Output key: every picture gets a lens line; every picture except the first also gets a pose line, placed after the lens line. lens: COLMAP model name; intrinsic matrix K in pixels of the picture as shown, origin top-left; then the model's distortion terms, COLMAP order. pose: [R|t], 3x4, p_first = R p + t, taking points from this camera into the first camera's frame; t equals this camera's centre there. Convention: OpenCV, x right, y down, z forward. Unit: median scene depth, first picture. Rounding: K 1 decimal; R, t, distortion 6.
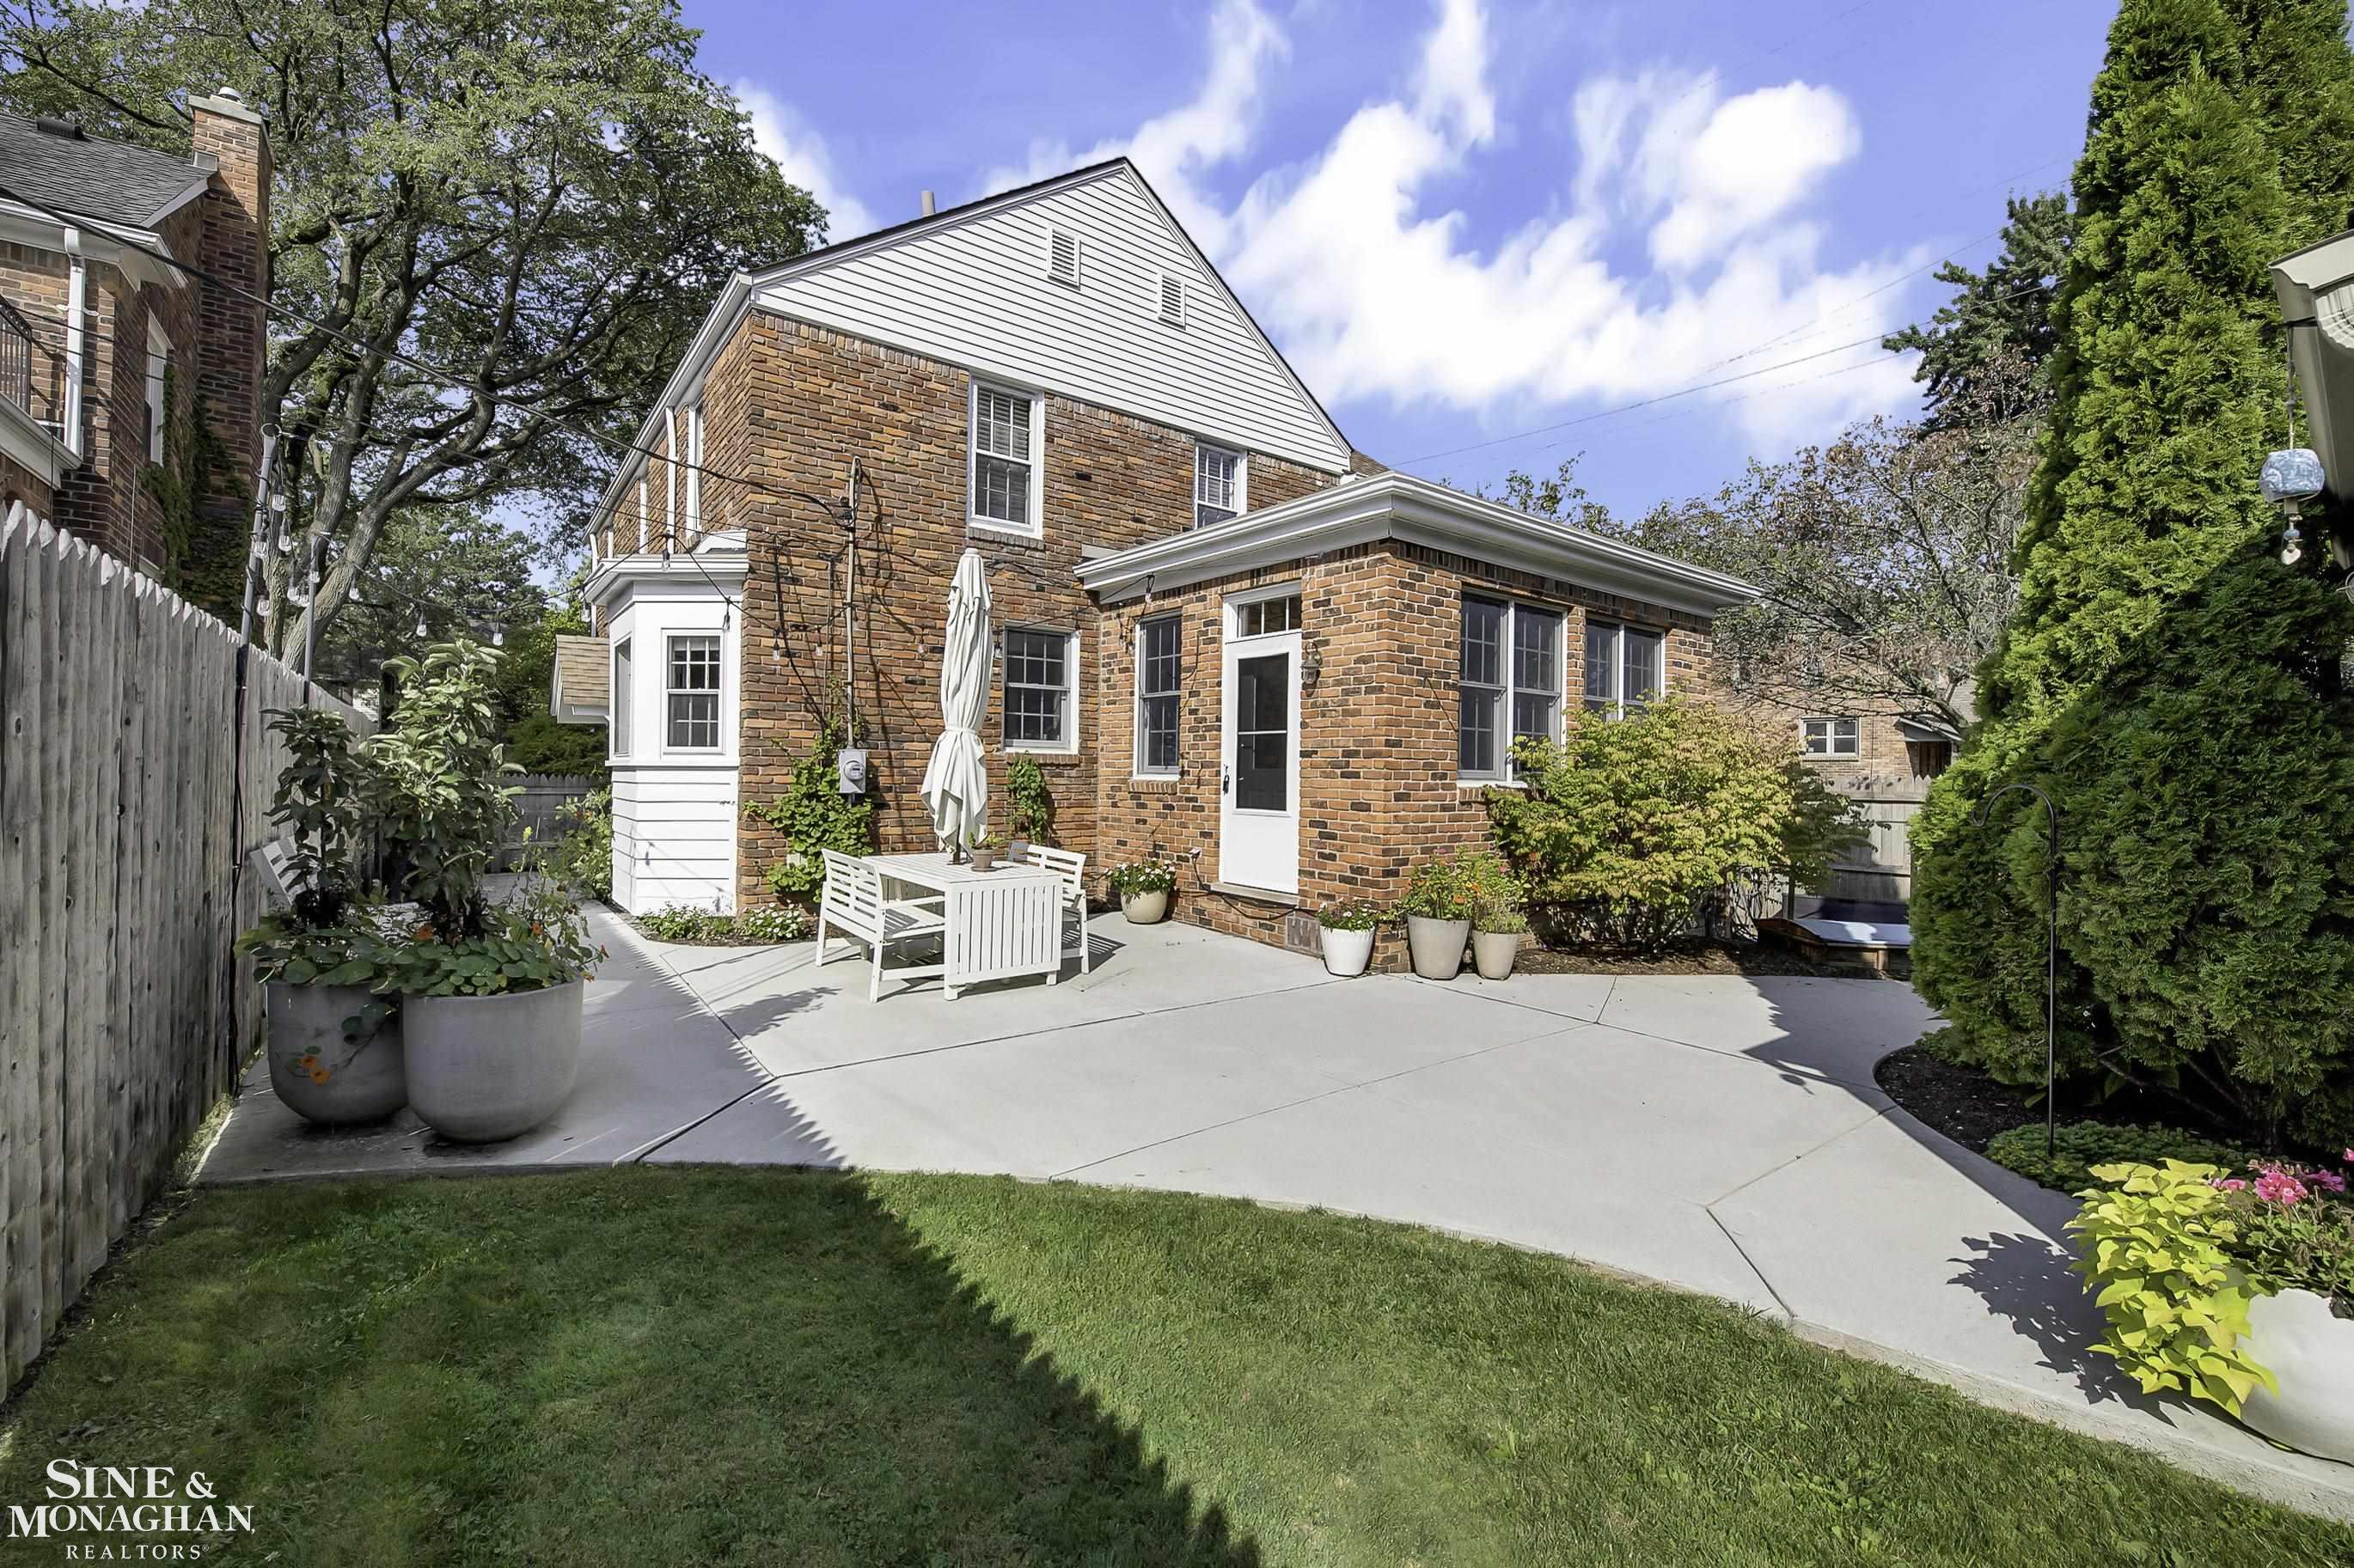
lens RADIAL K [[951.0, 0, 1171.5], [0, 951.0, 790.0], [0, 0, 1]] dist [-0.015571, -0.000162]
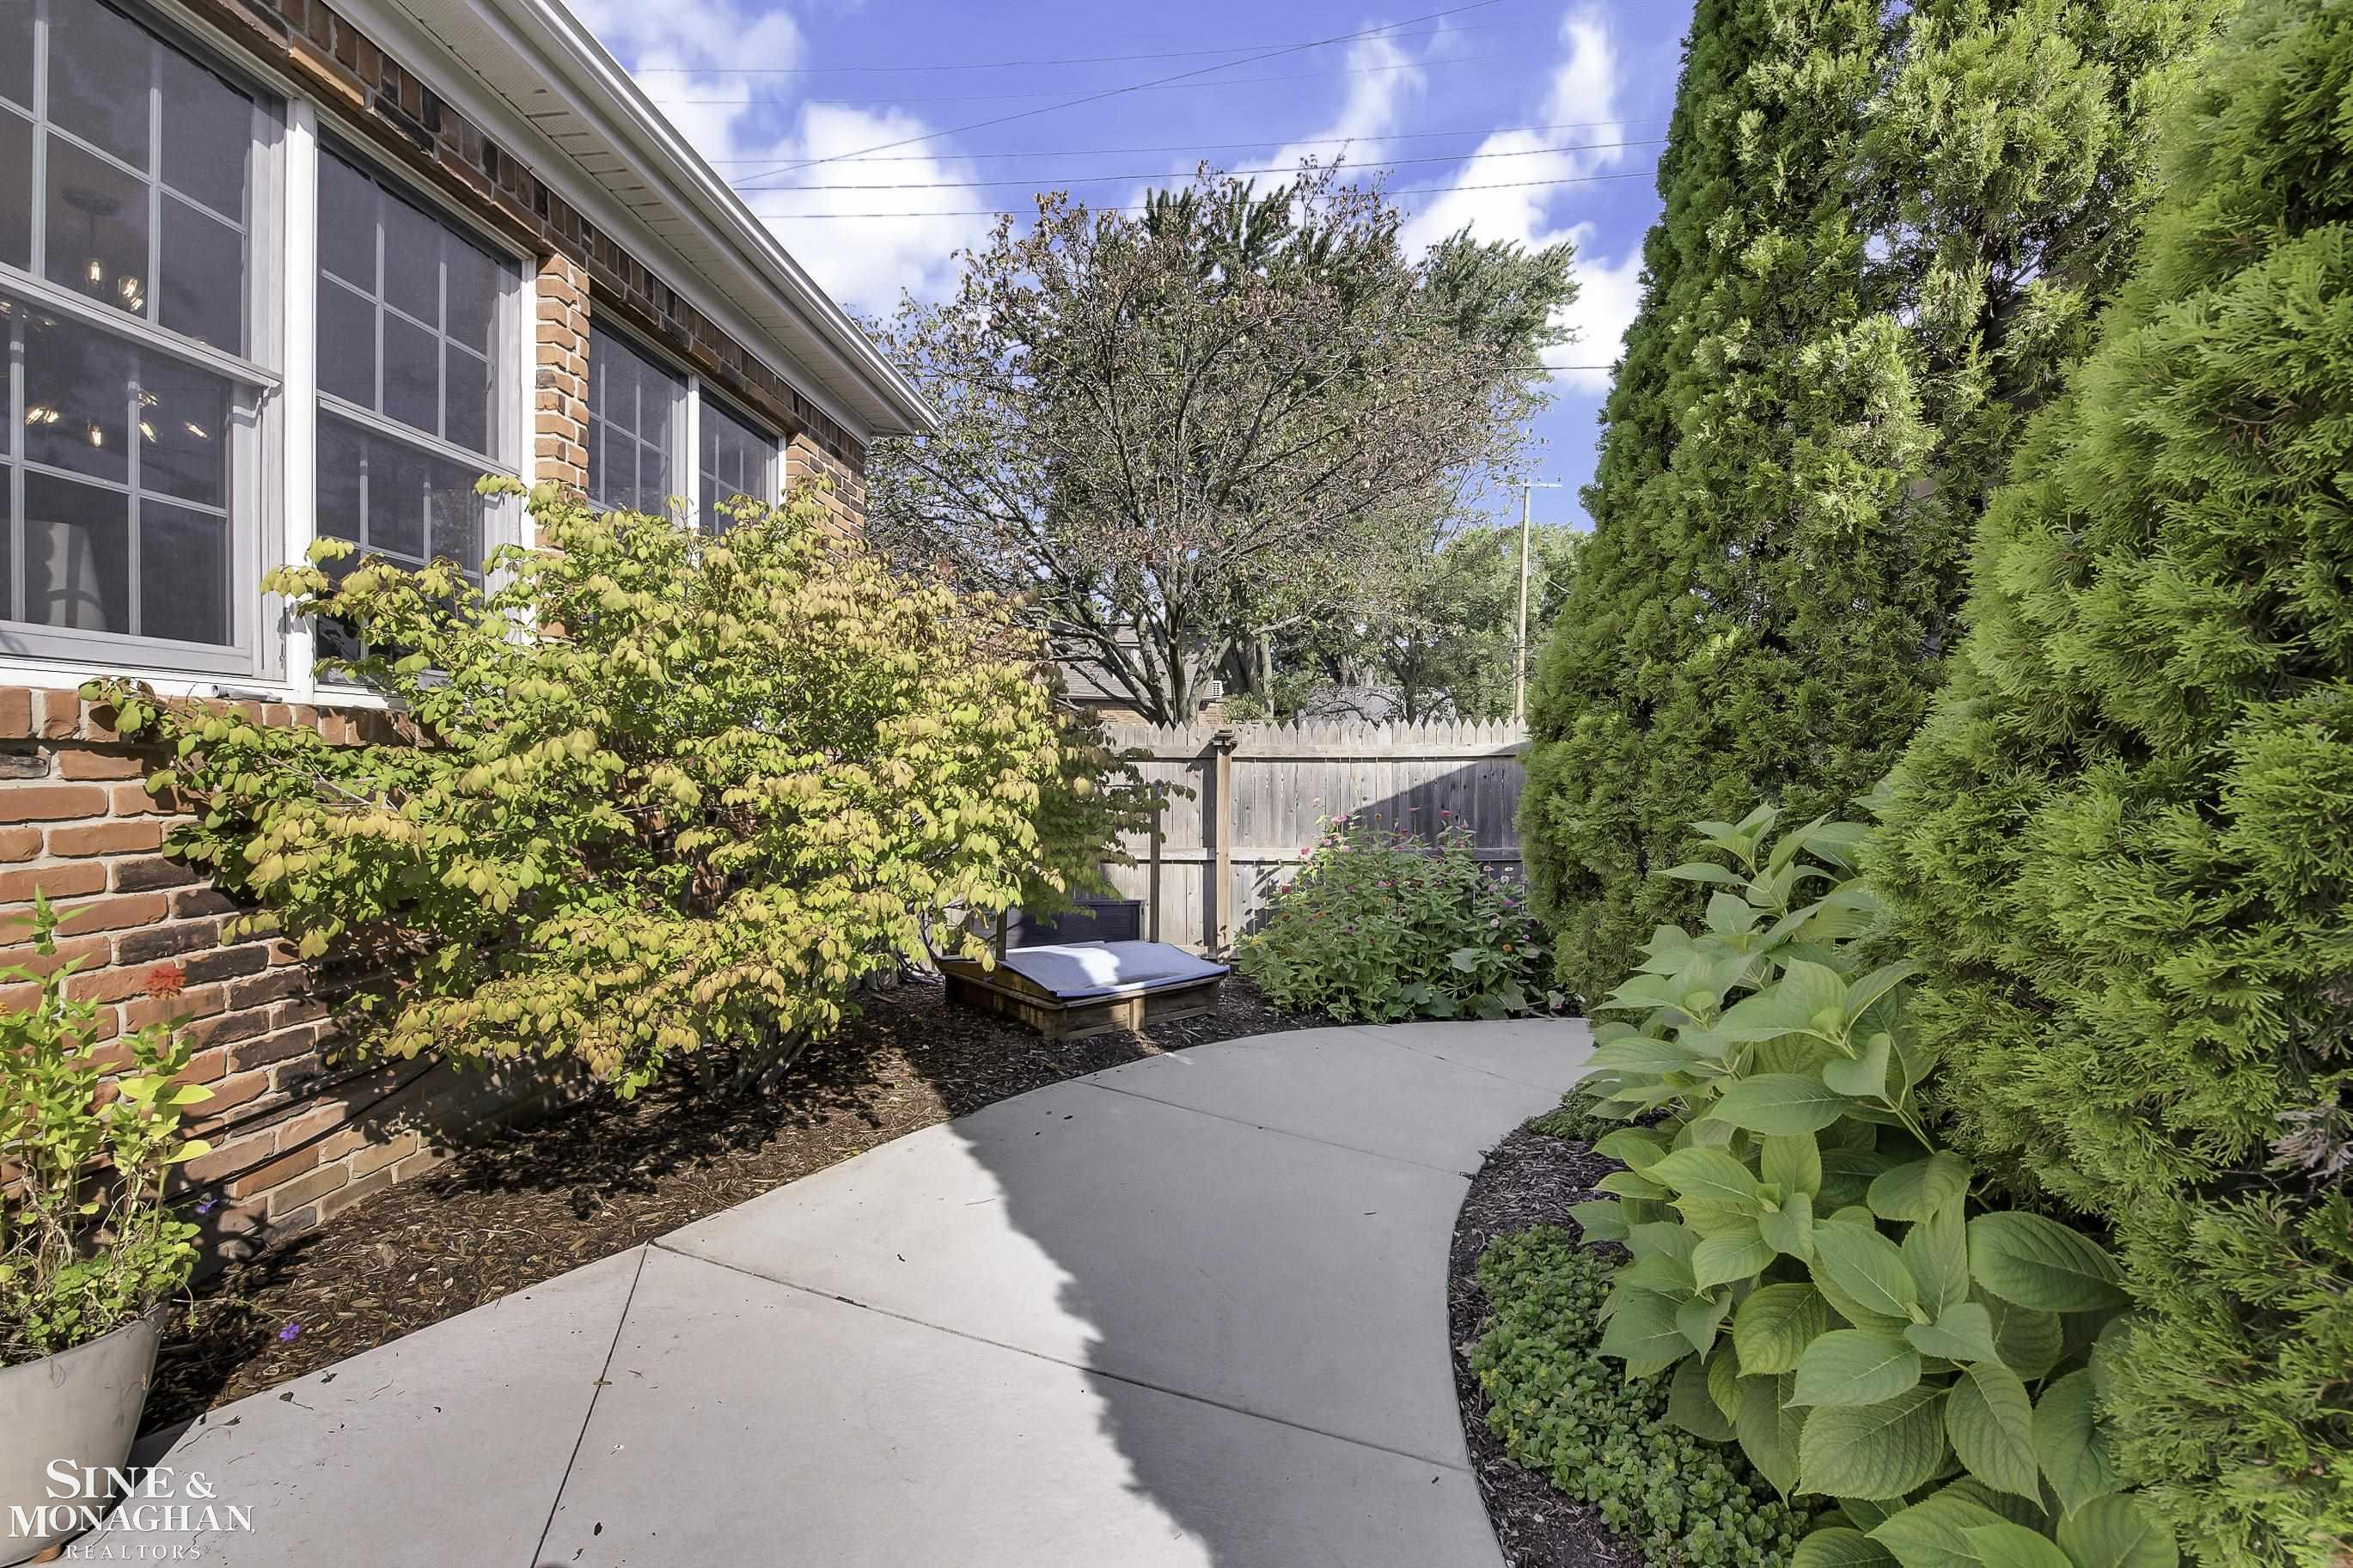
lens RADIAL K [[950.6, 0, 1175.0], [0, 950.6, 780.0], [0, 0, 1]] dist [-0.015571, -0.000162]
pose [[0.657870, -0.018415, 0.752906, 0.326787], [0.006937, 0.999807, 0.018393, 0.019475], [-0.753099, -0.006877, 0.657871, 0.605100]]
